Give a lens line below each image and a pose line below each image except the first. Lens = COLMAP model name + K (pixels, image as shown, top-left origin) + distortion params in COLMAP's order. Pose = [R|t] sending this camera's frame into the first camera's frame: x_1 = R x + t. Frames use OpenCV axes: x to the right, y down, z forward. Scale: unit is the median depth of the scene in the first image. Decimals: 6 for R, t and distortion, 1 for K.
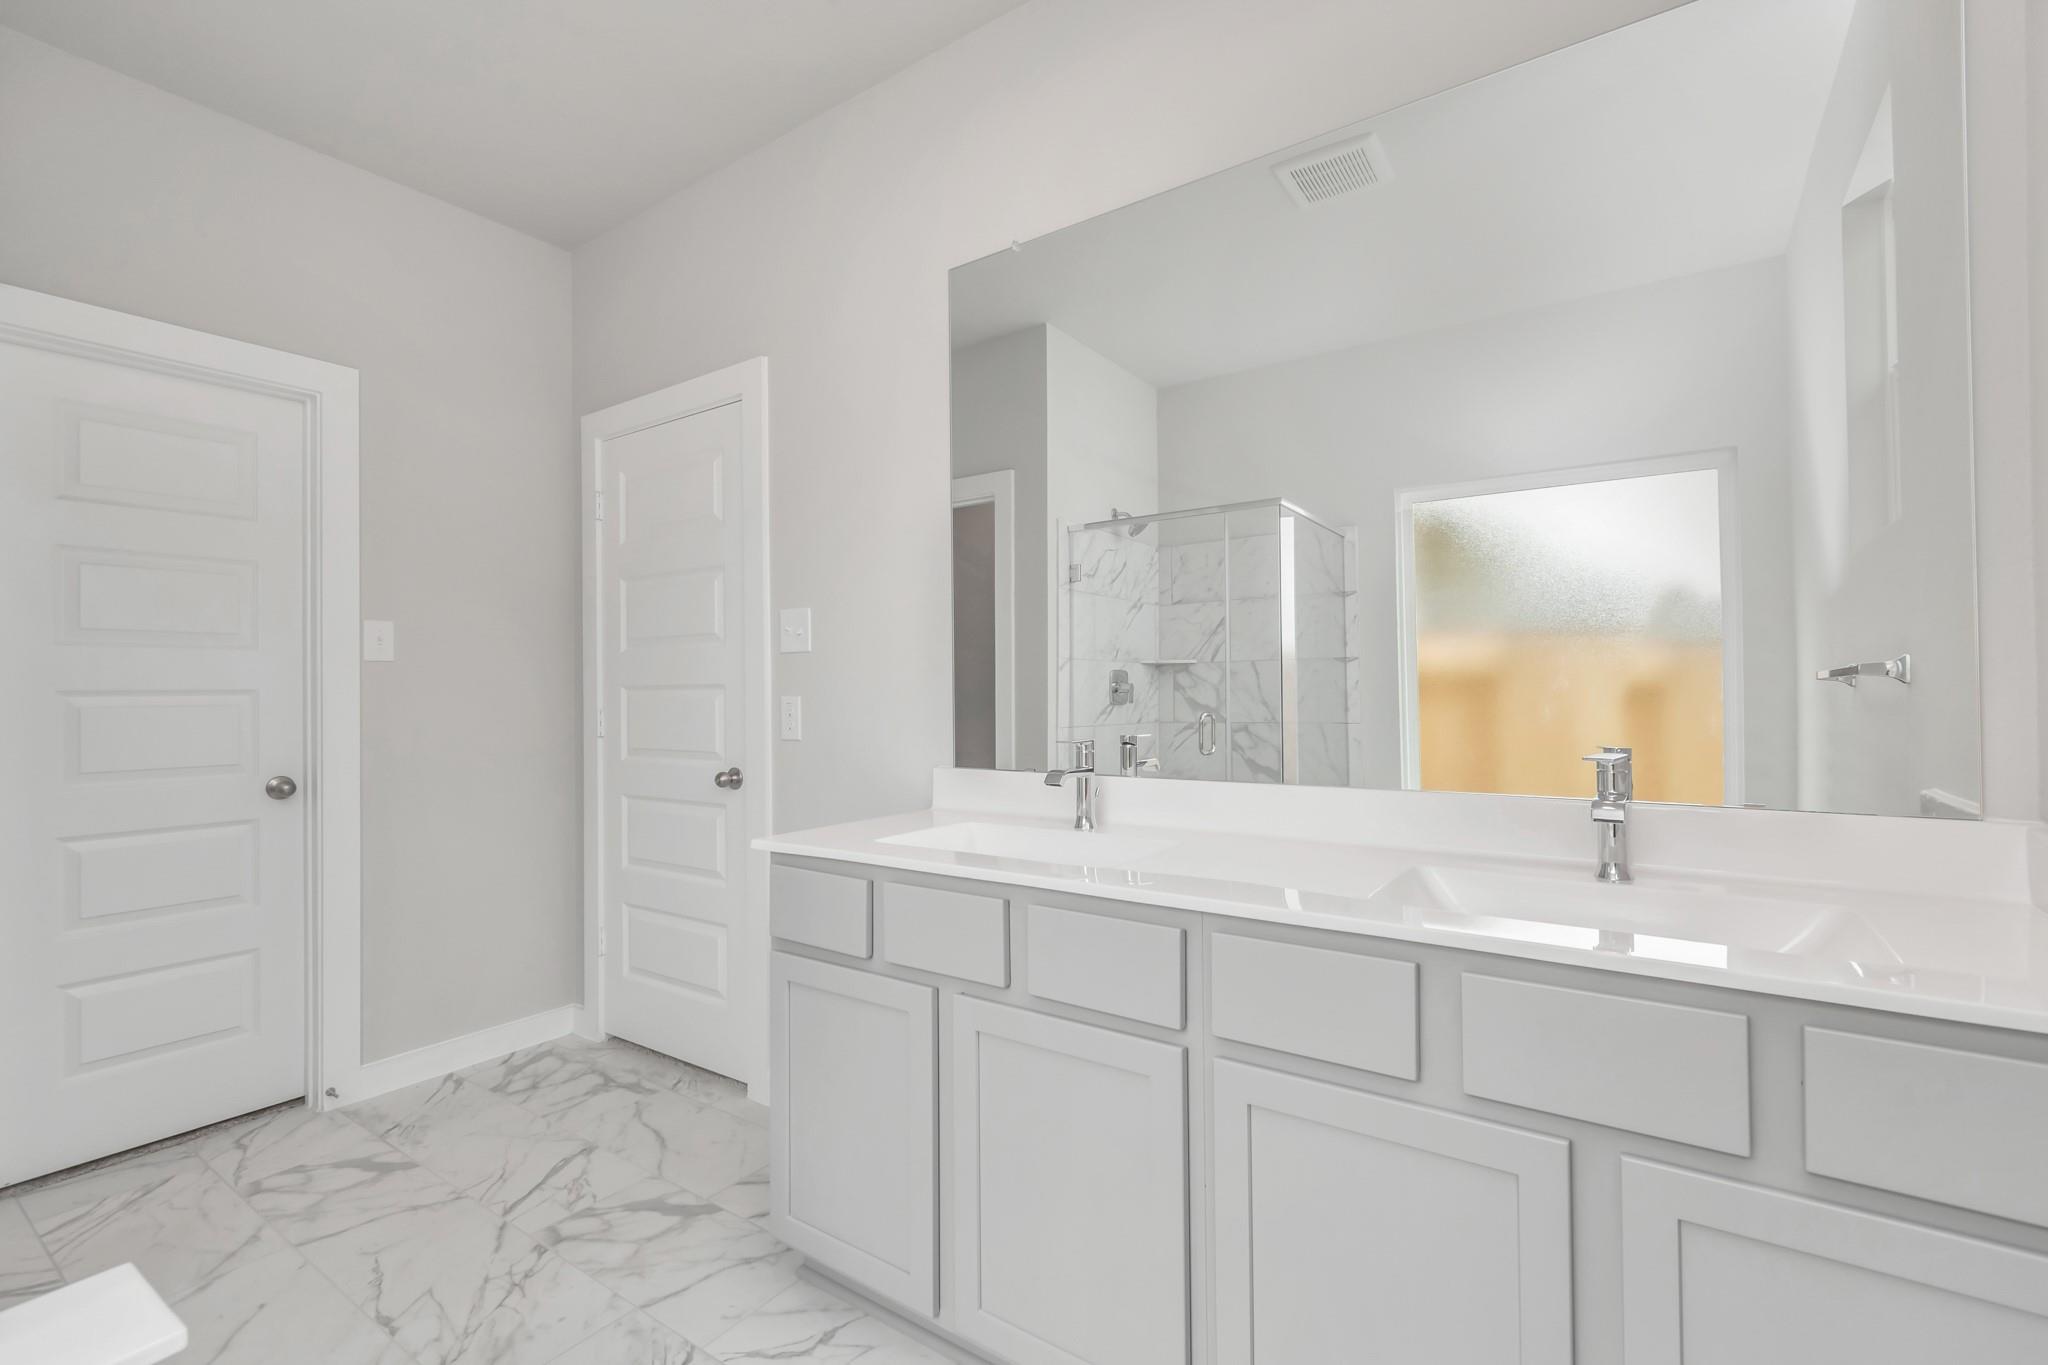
lens RADIAL K [[898.9, 0, 1026.1], [0, 898.9, 681.7], [0, 0, 1]] dist [0.010397, -0.005144]
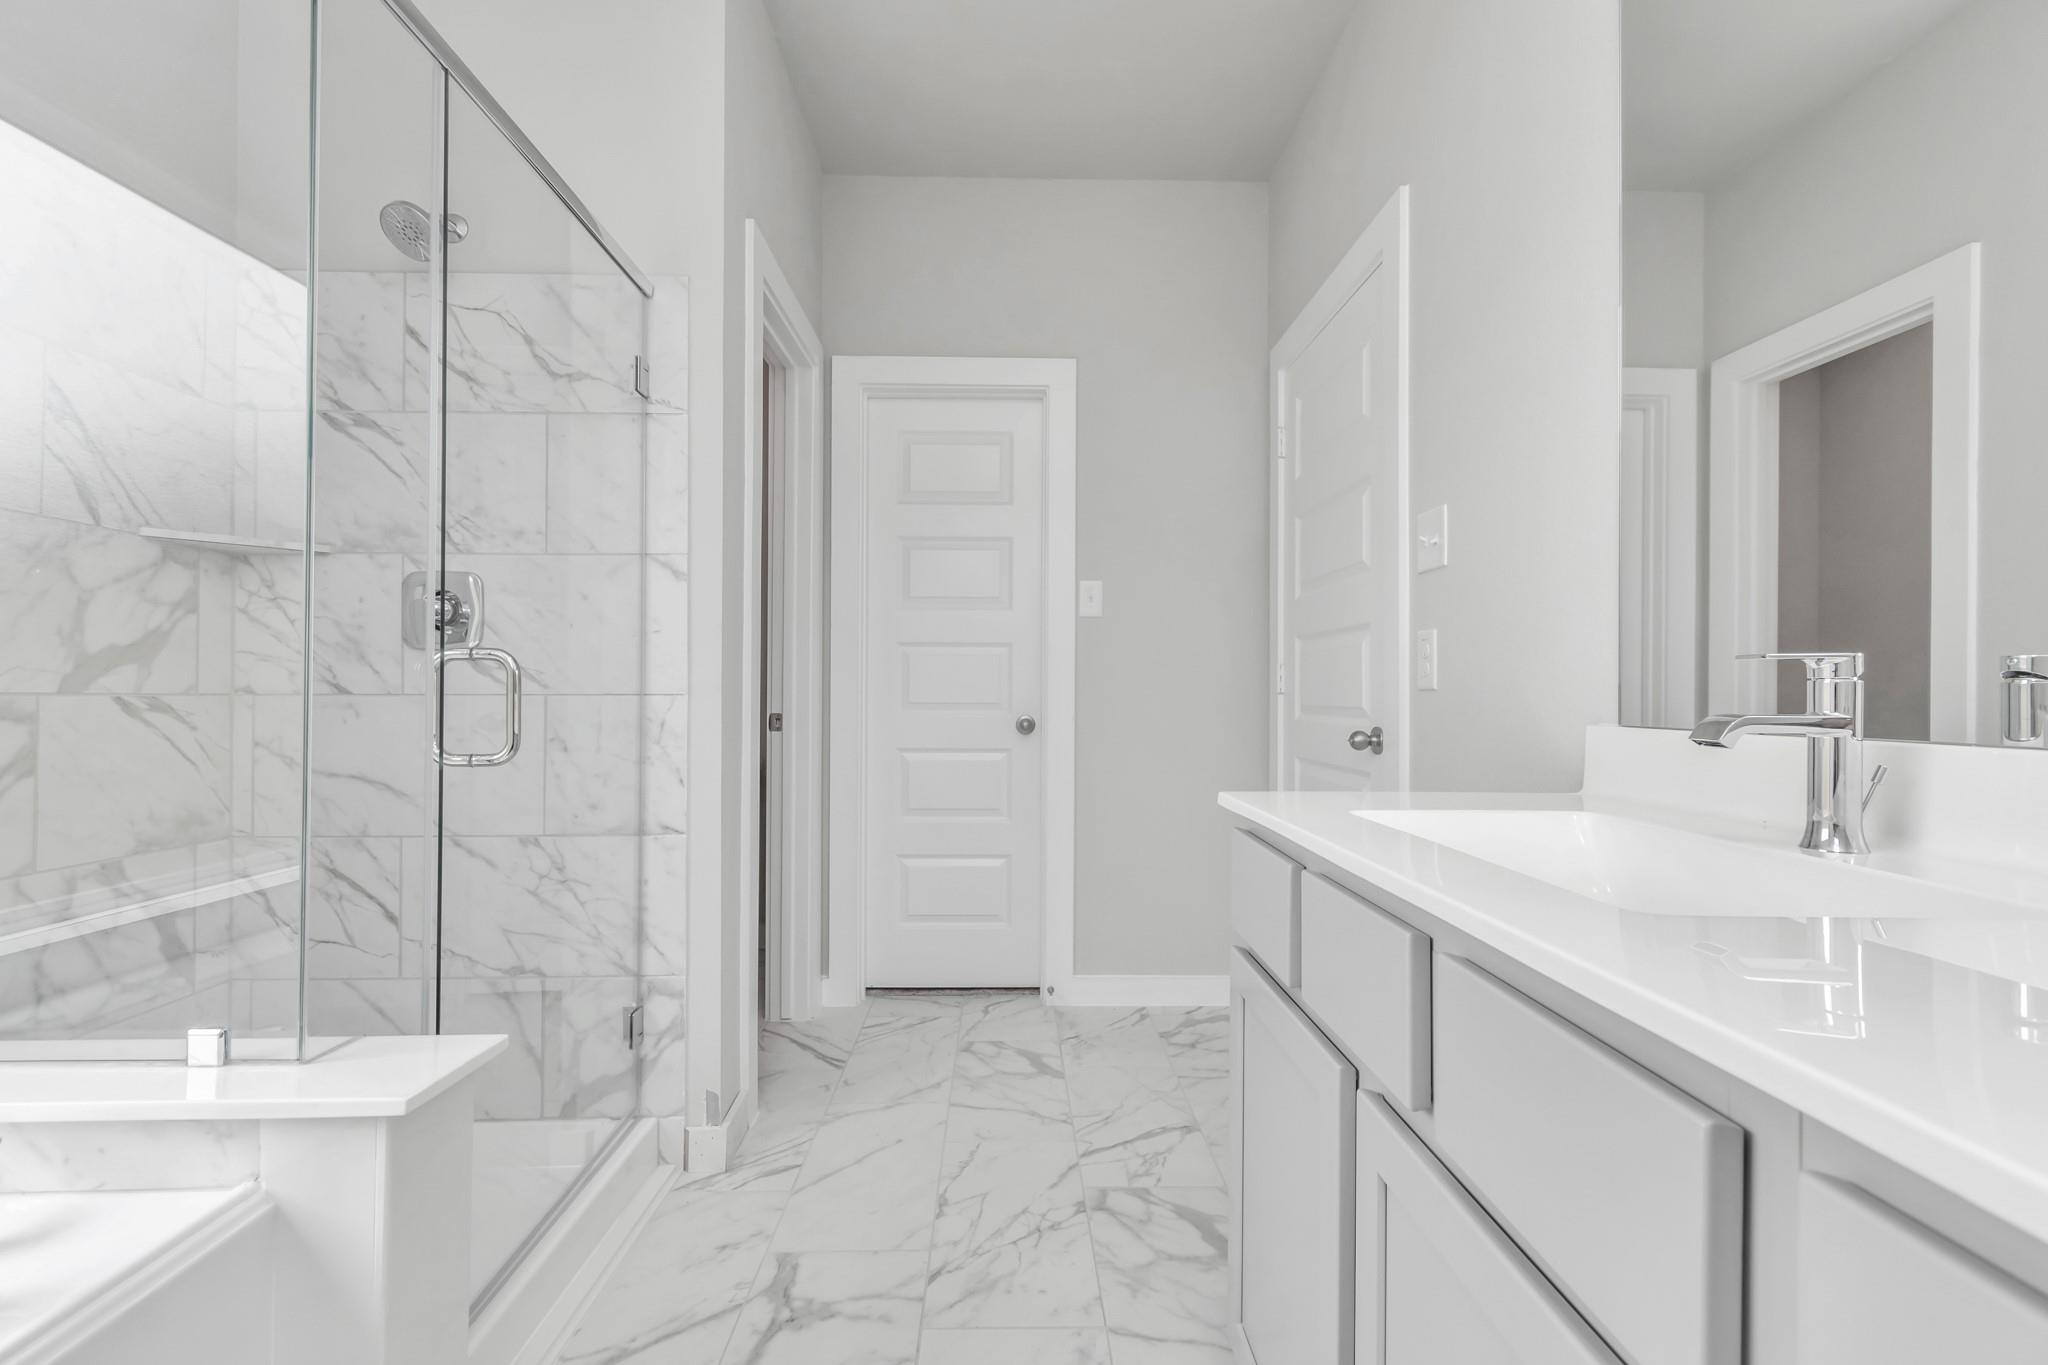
lens RADIAL K [[898.9, 0, 1026.1], [0, 898.9, 681.7], [0, 0, 1]] dist [0.010397, -0.005144]
pose [[0.591616, 0.004923, -0.806205, 0.154426], [-0.003505, 0.999988, 0.003535, 0.062734], [0.806212, 0.000734, 0.591626, 0.328314]]
